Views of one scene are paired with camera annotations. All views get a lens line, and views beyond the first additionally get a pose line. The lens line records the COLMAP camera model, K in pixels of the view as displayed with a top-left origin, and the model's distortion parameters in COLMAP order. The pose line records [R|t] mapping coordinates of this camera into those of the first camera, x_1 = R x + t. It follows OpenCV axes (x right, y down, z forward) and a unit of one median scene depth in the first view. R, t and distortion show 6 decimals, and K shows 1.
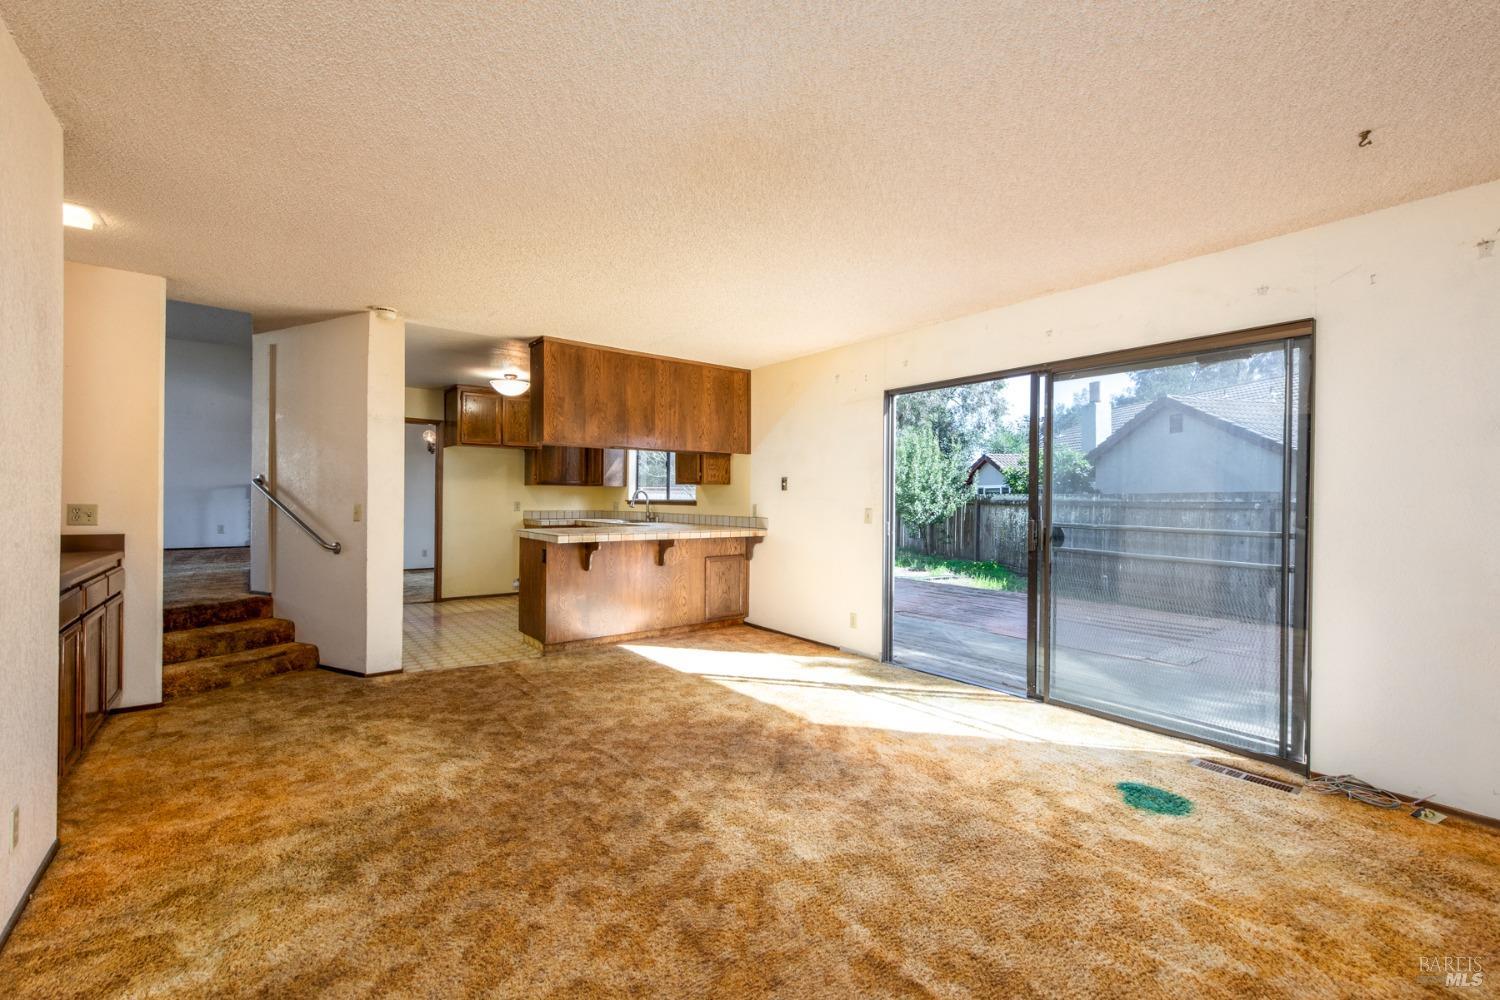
lens RADIAL K [[628.1, 0, 750.0], [0, 628.1, 500.0], [0, 0, 1]] dist [0.012460, -0.007449]
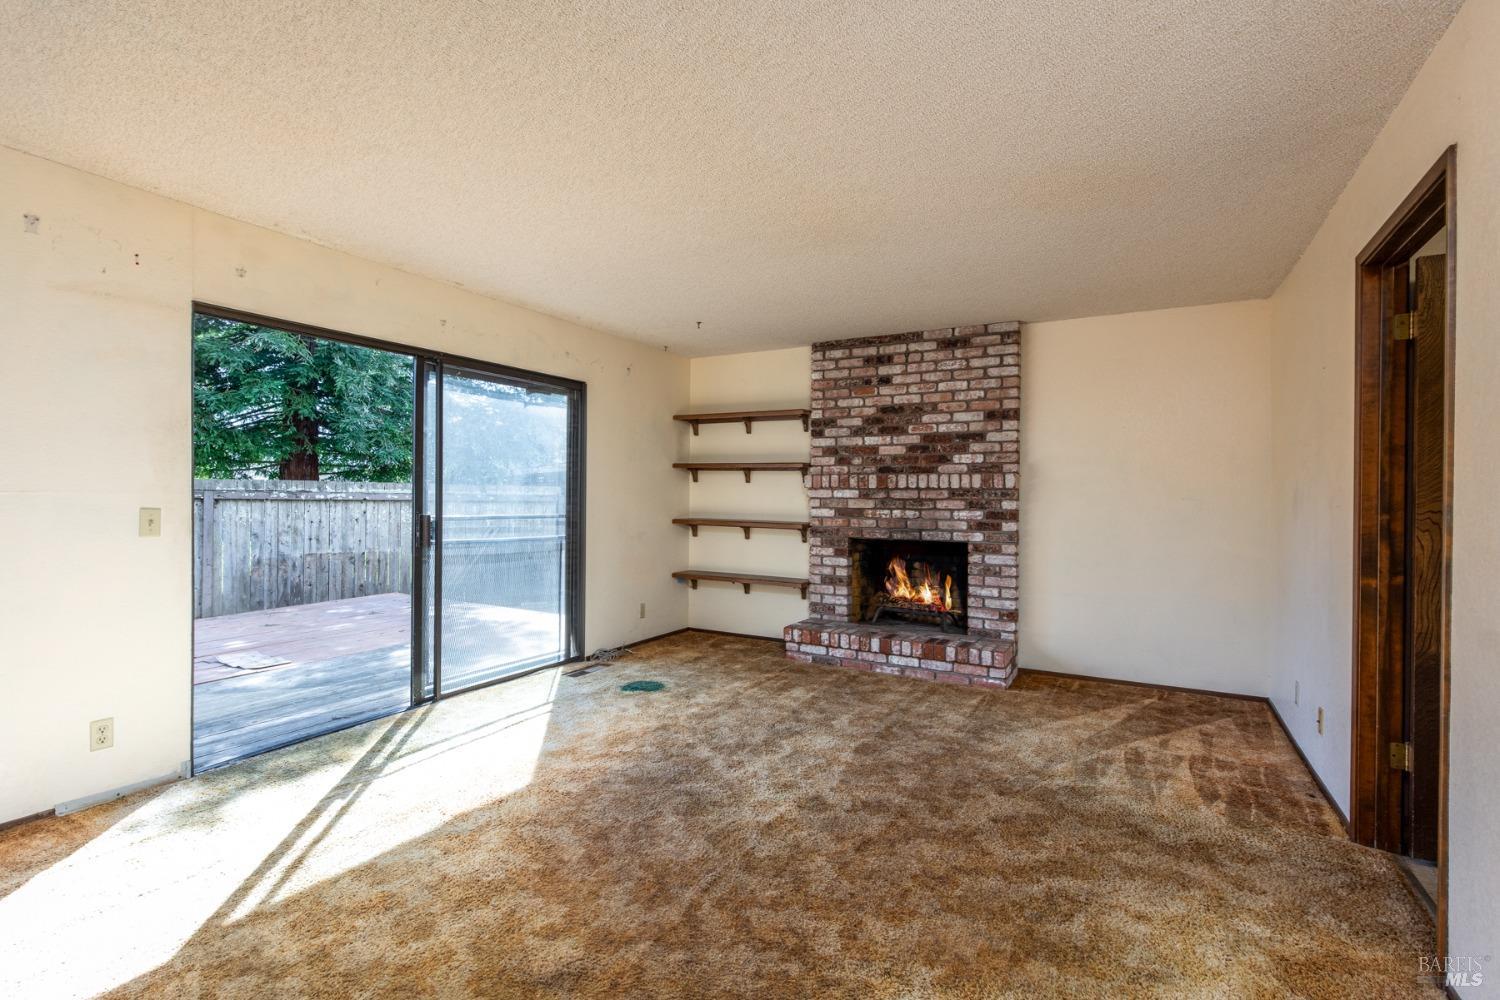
lens RADIAL K [[696.8, 0, 750.0], [0, 696.8, 500.0], [0, 0, 1]] dist [-0.000431, -0.000104]
pose [[-0.382584, -0.018522, 0.923735, -0.715144], [-0.008182, 0.999828, 0.016659, -0.010772], [-0.923884, -0.001184, -0.382670, 0.977938]]
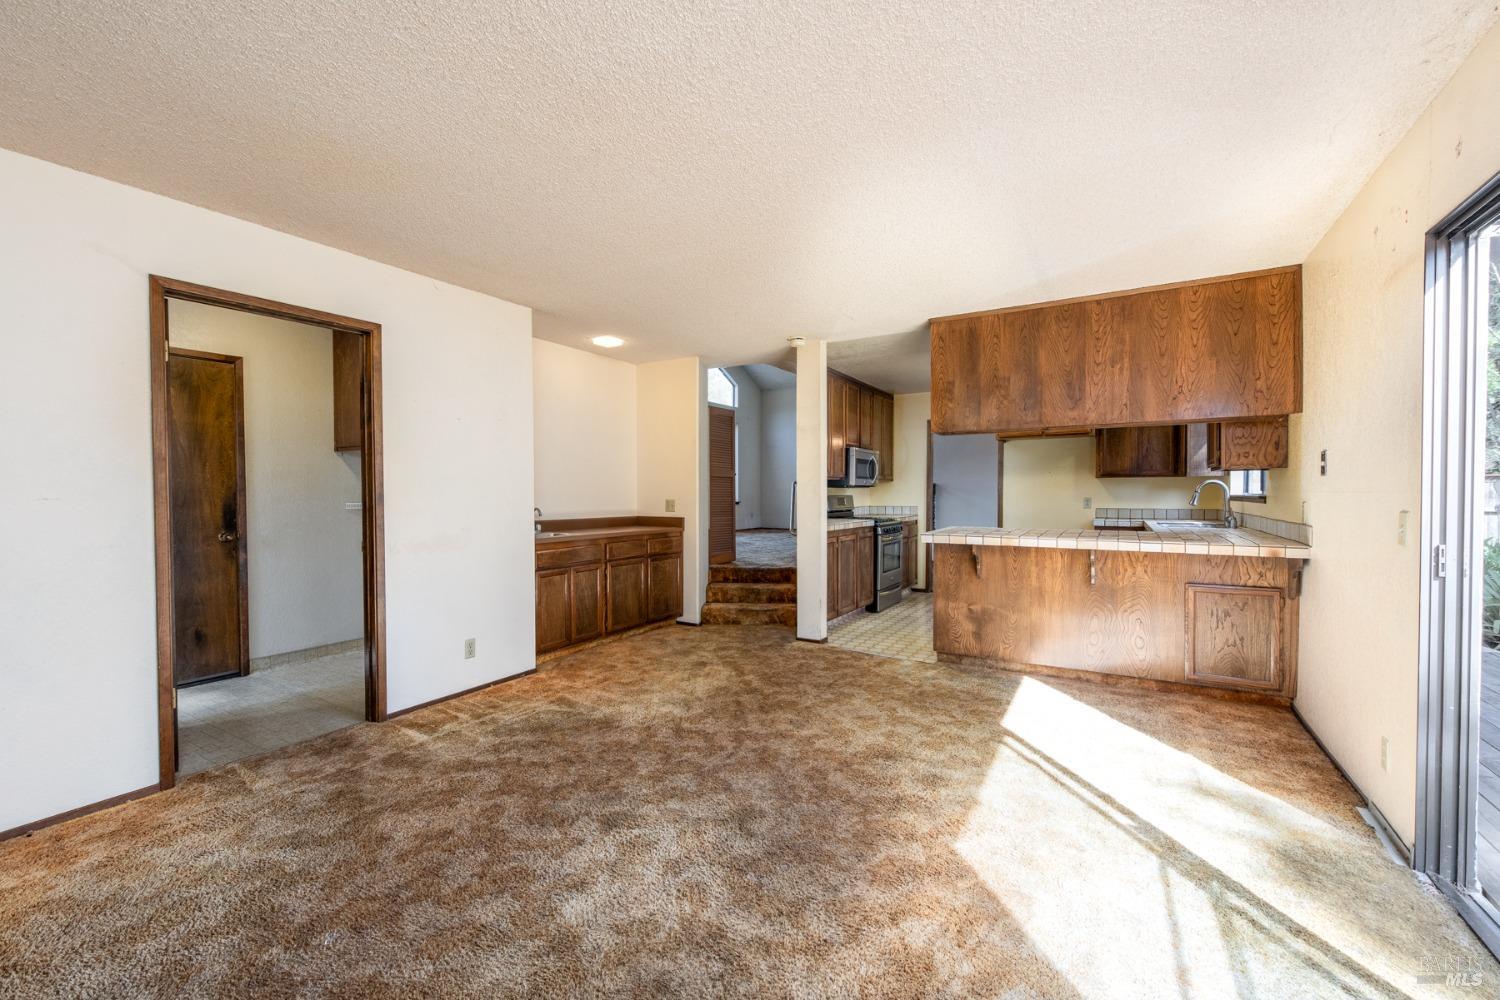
lens RADIAL K [[628.1, 0, 750.0], [0, 628.1, 500.0], [0, 0, 1]] dist [0.012460, -0.007449]
pose [[0.362166, 0.003521, -0.932107, 0.564458], [0.002053, 0.999987, 0.004575, 0.002619], [0.932111, -0.003571, 0.362154, 0.530035]]
